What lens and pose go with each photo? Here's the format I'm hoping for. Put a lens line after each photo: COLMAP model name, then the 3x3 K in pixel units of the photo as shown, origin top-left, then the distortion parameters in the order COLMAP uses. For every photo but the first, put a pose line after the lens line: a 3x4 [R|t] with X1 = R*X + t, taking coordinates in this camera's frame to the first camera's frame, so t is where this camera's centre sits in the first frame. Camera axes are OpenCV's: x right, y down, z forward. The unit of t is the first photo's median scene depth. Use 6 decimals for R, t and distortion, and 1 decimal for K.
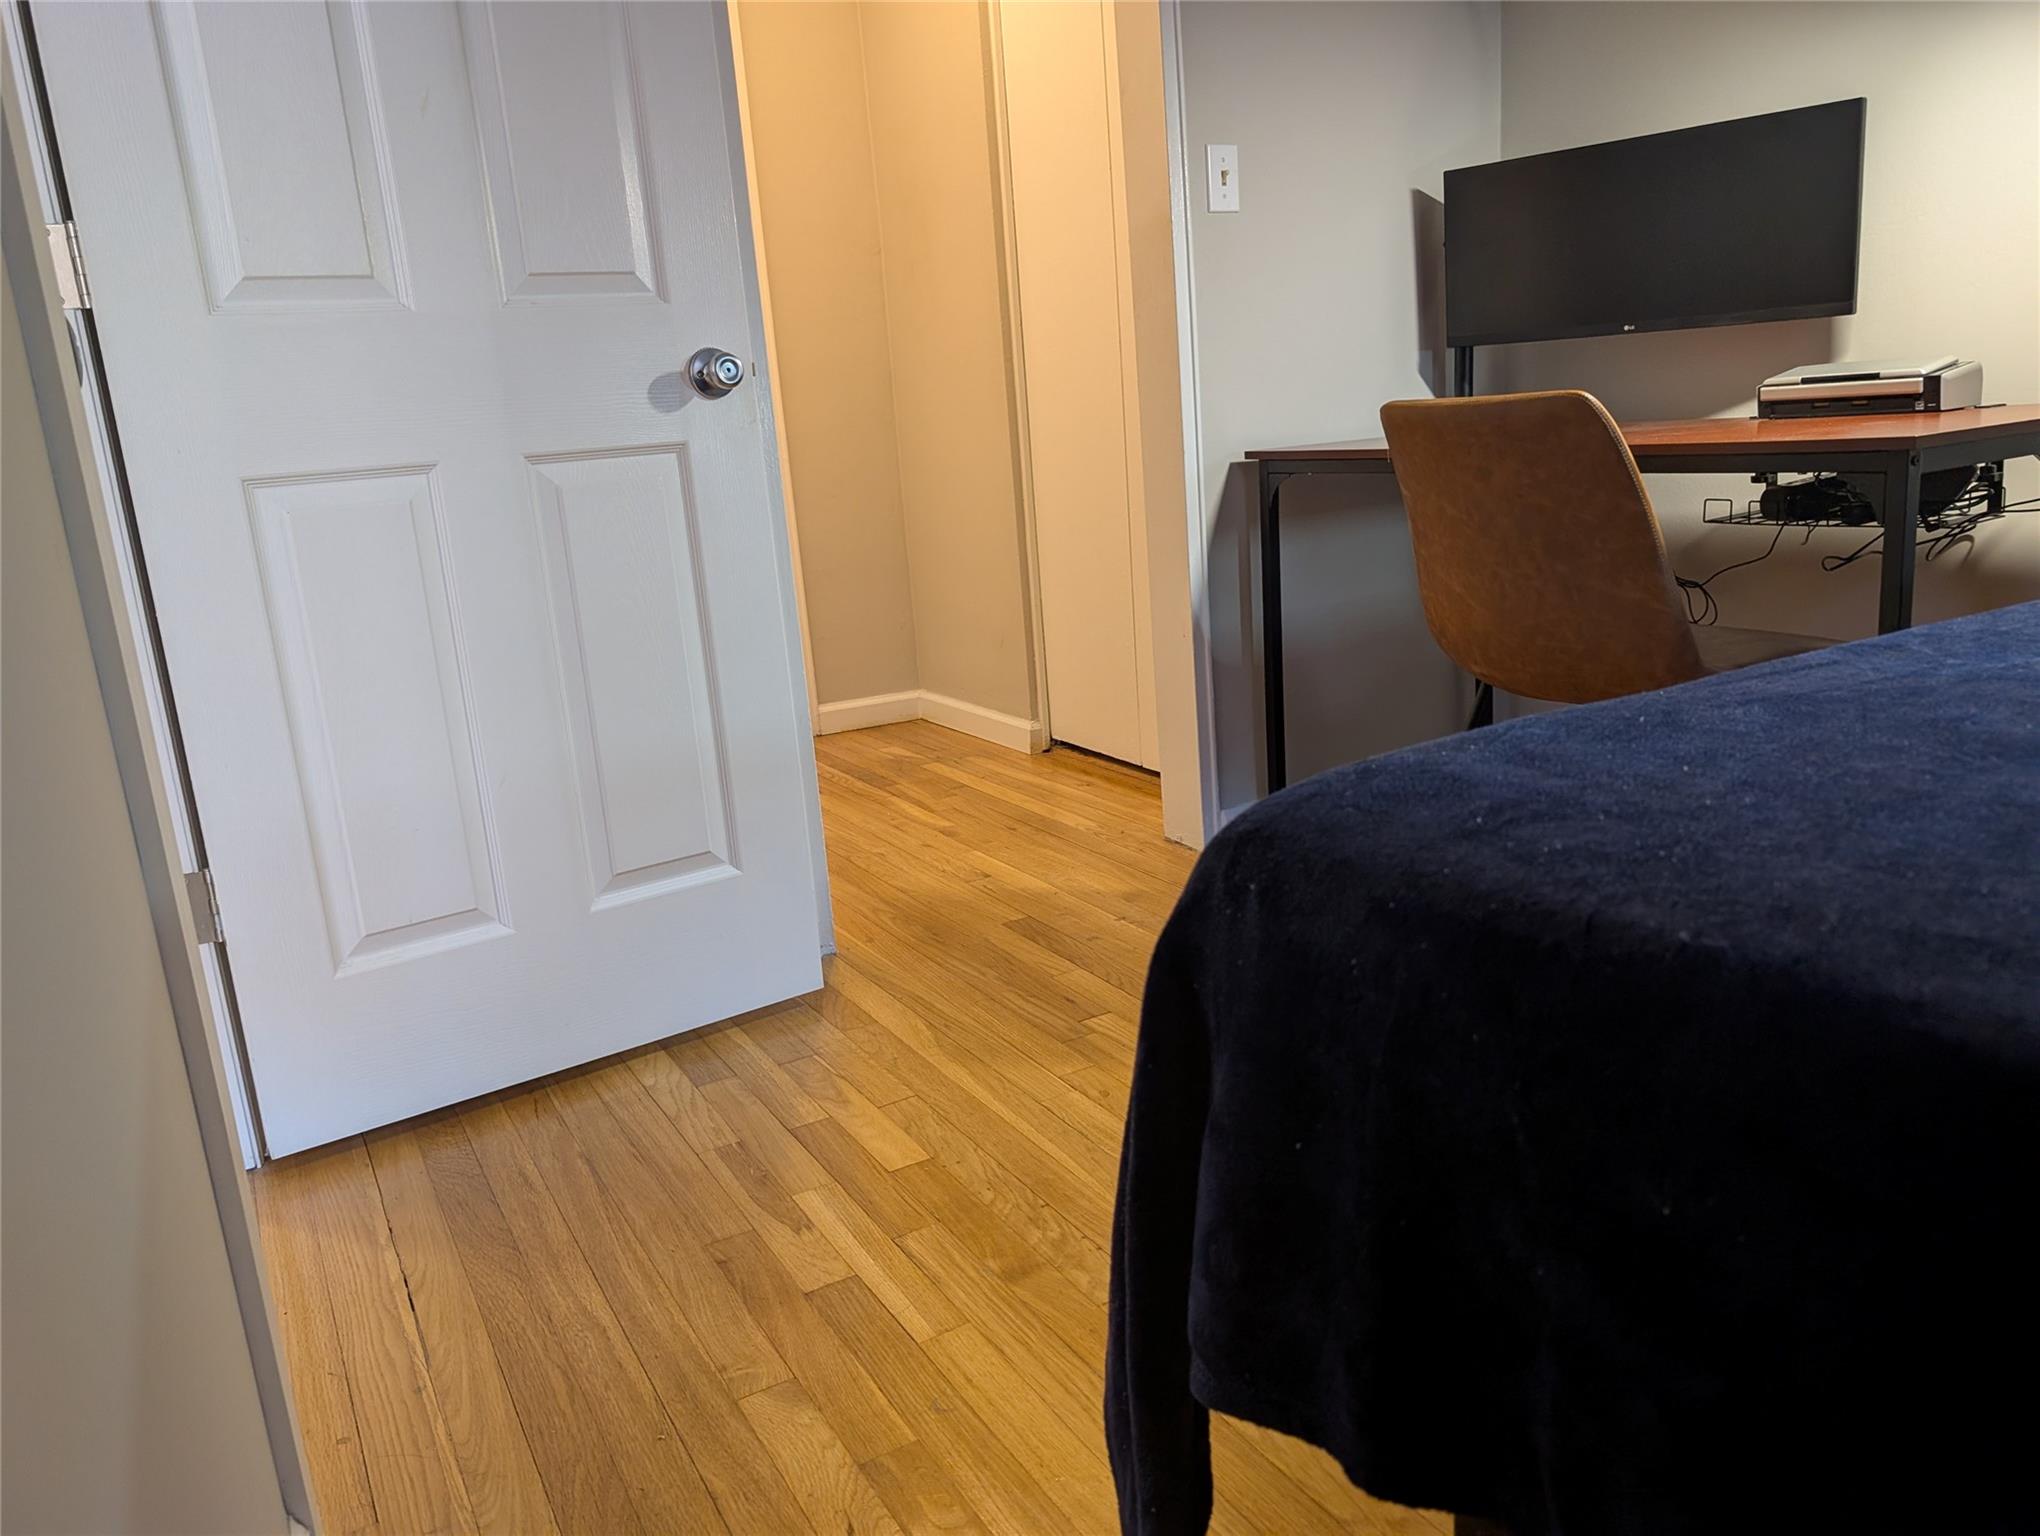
lens RADIAL K [[1439.7, 0, 1007.1], [0, 1439.7, 767.4], [0, 0, 1]] dist [-0.001323, -0.002556]
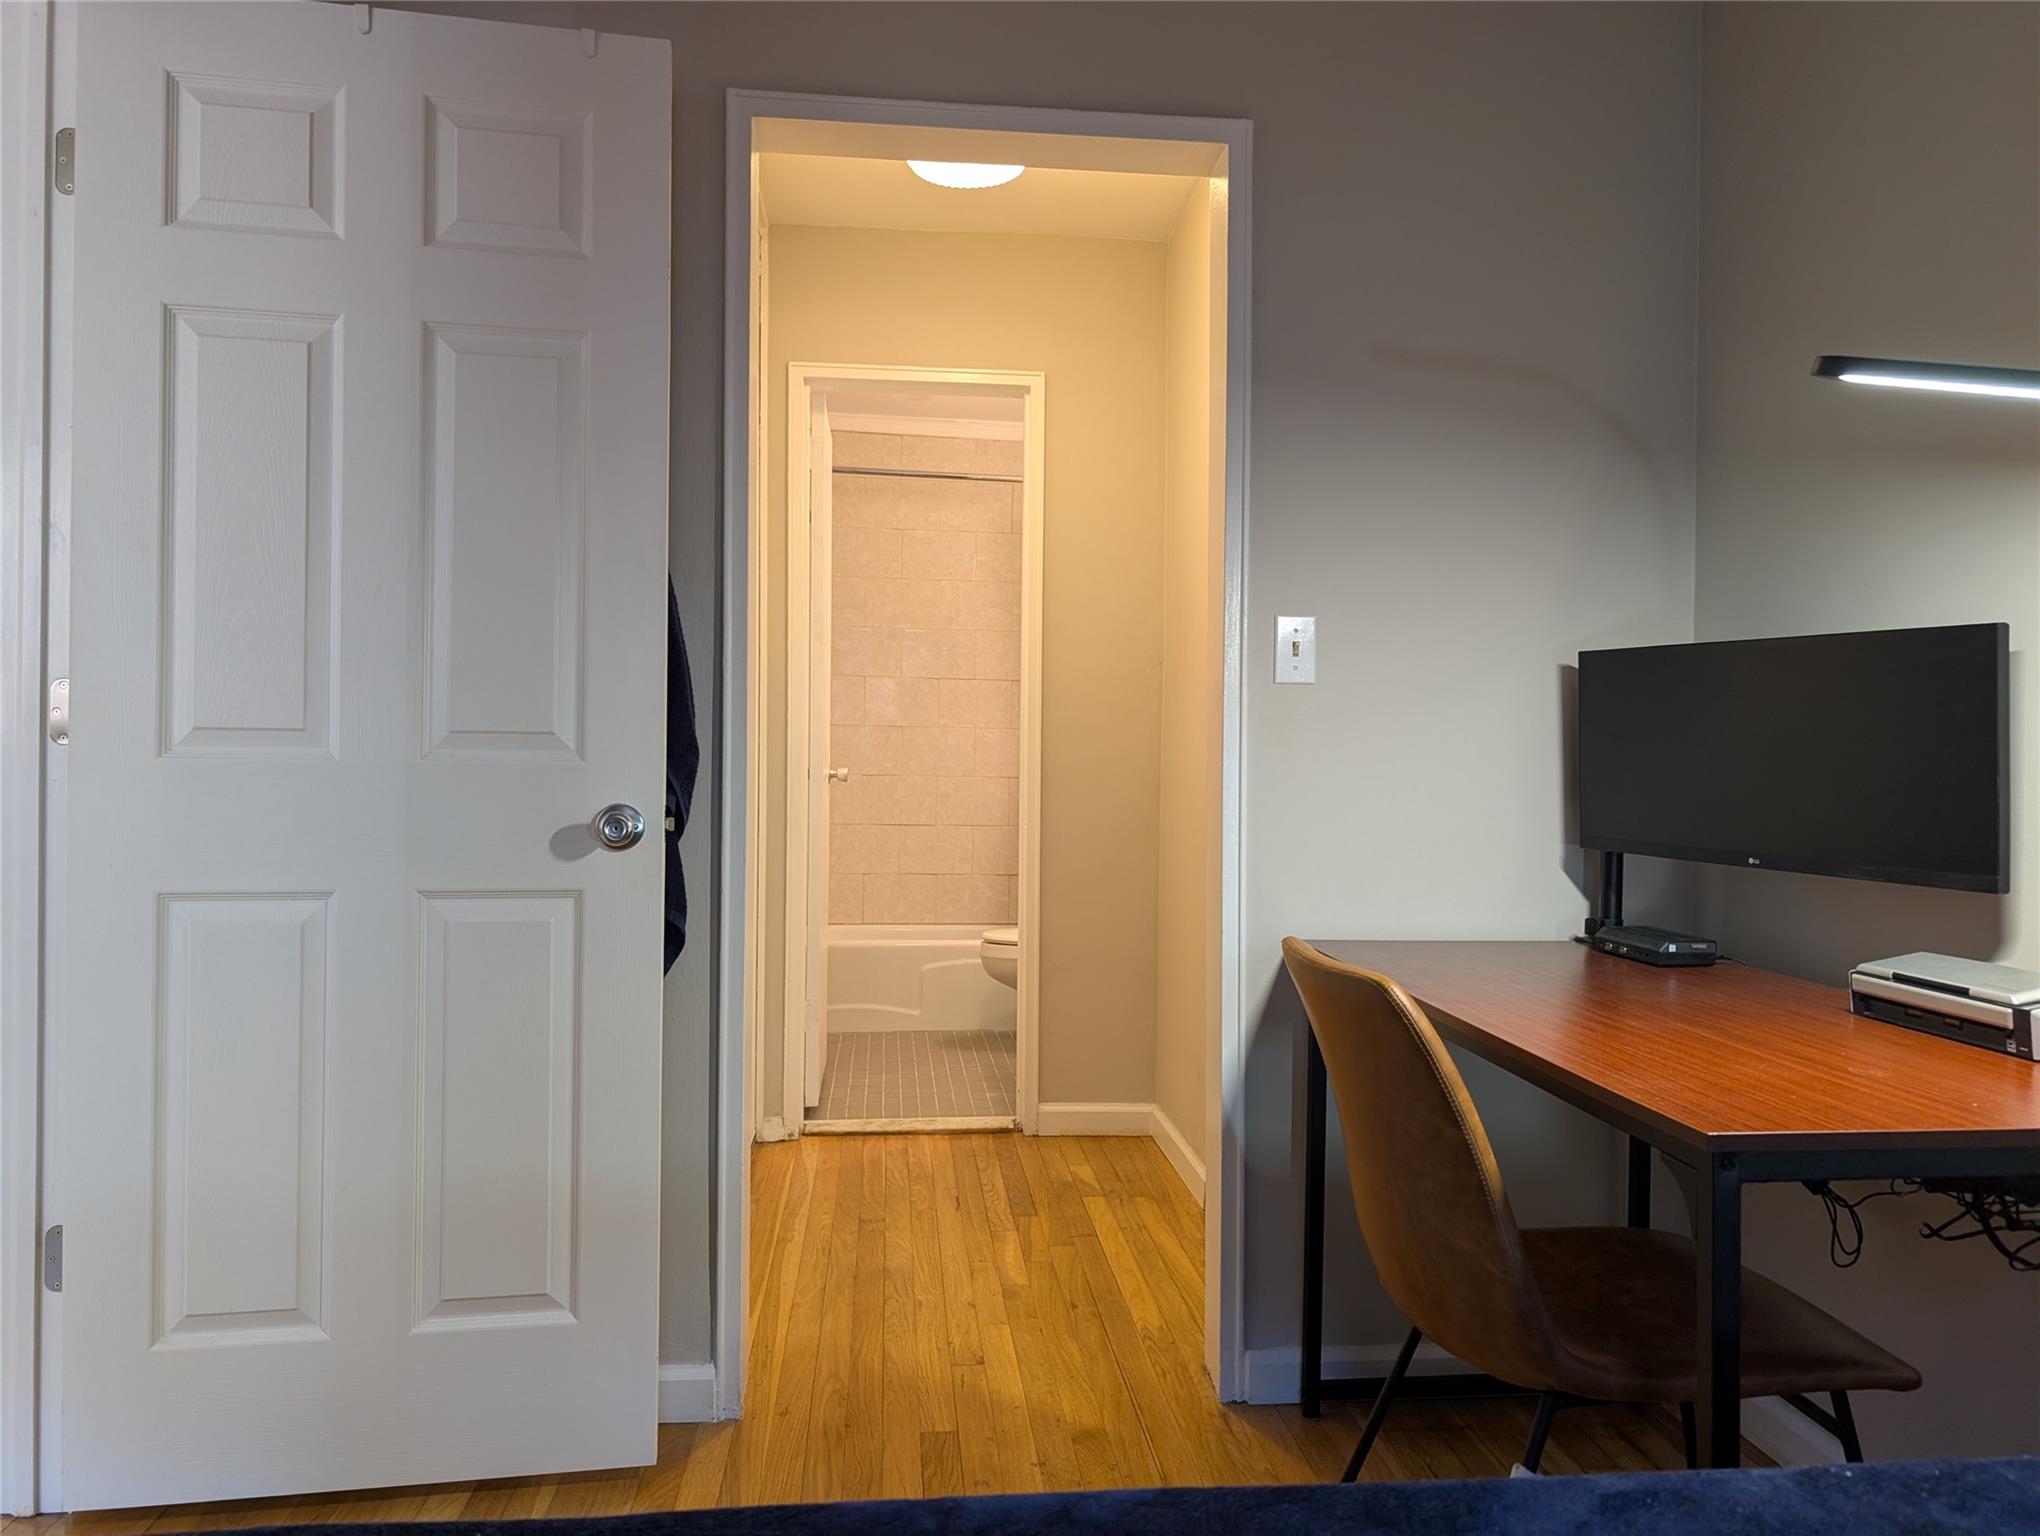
lens RADIAL K [[1467.3, 0, 1019.4], [0, 1467.3, 768.2], [0, 0, 1]] dist [0.014282, -0.007770]
pose [[0.916801, 0.092656, -0.388446, 0.362125], [-0.175088, 0.967498, -0.182463, -0.131485], [0.358914, 0.235294, 0.903226, 0.099131]]
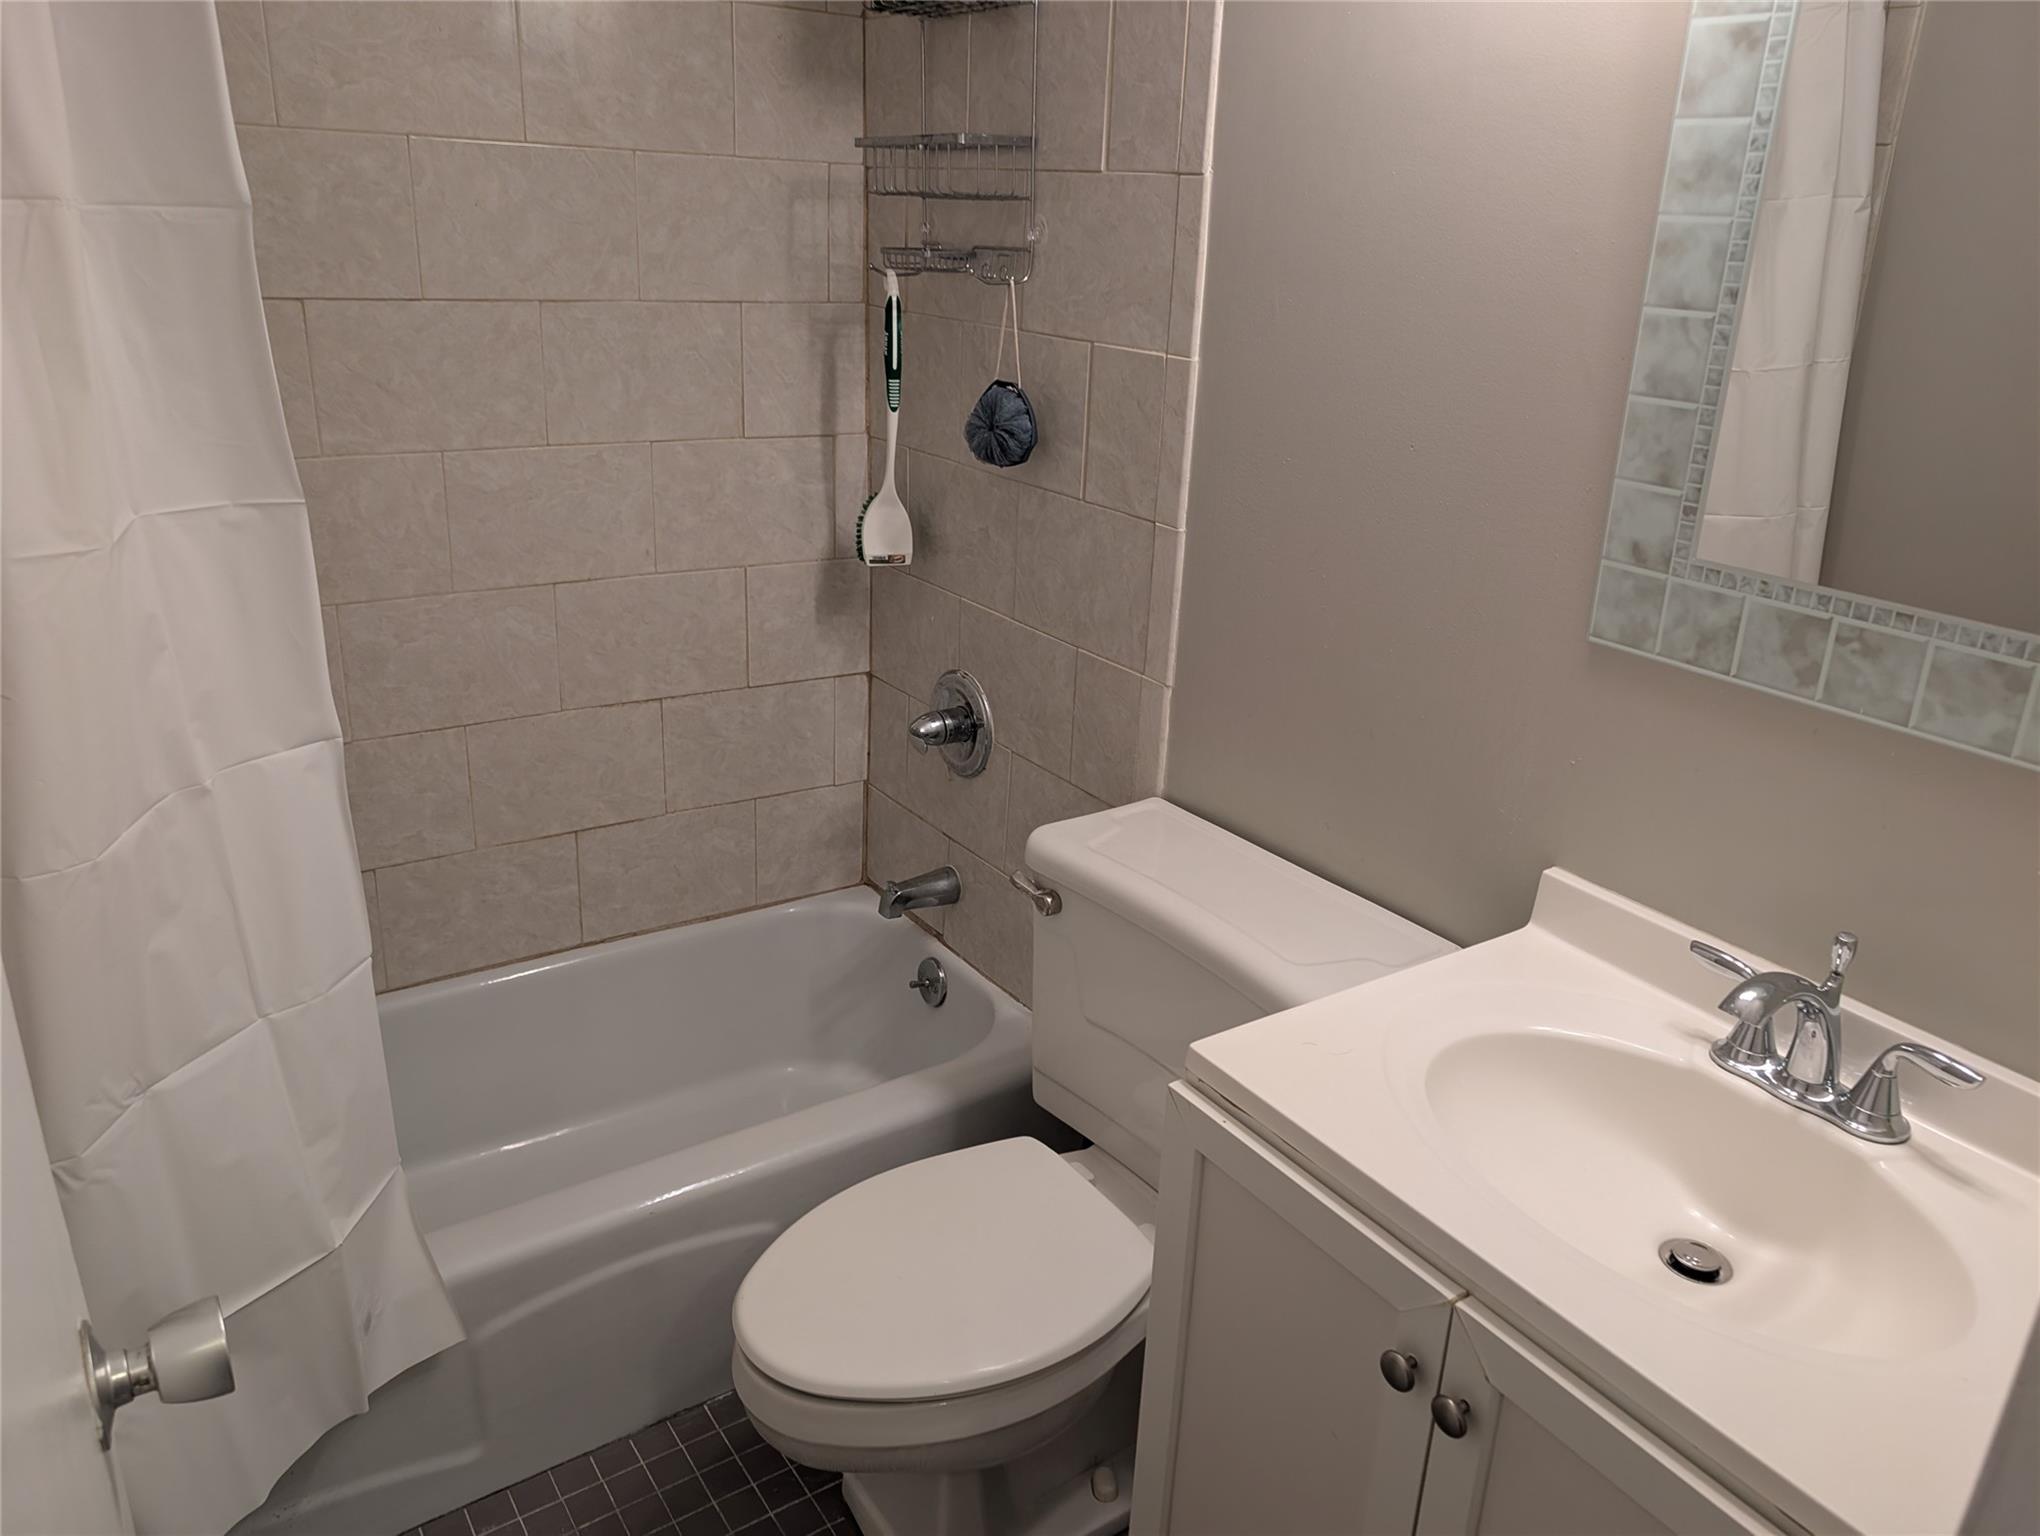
lens RADIAL K [[1472.1, 0, 1037.4], [0, 1472.1, 765.0], [0, 0, 1]] dist [0.004263, -0.000093]
pose [[0.986589, 0.076113, 0.144391, -0.483175], [-0.092591, 0.989491, 0.111062, -0.603974], [-0.134421, -0.122942, 0.983268, 1.457163]]
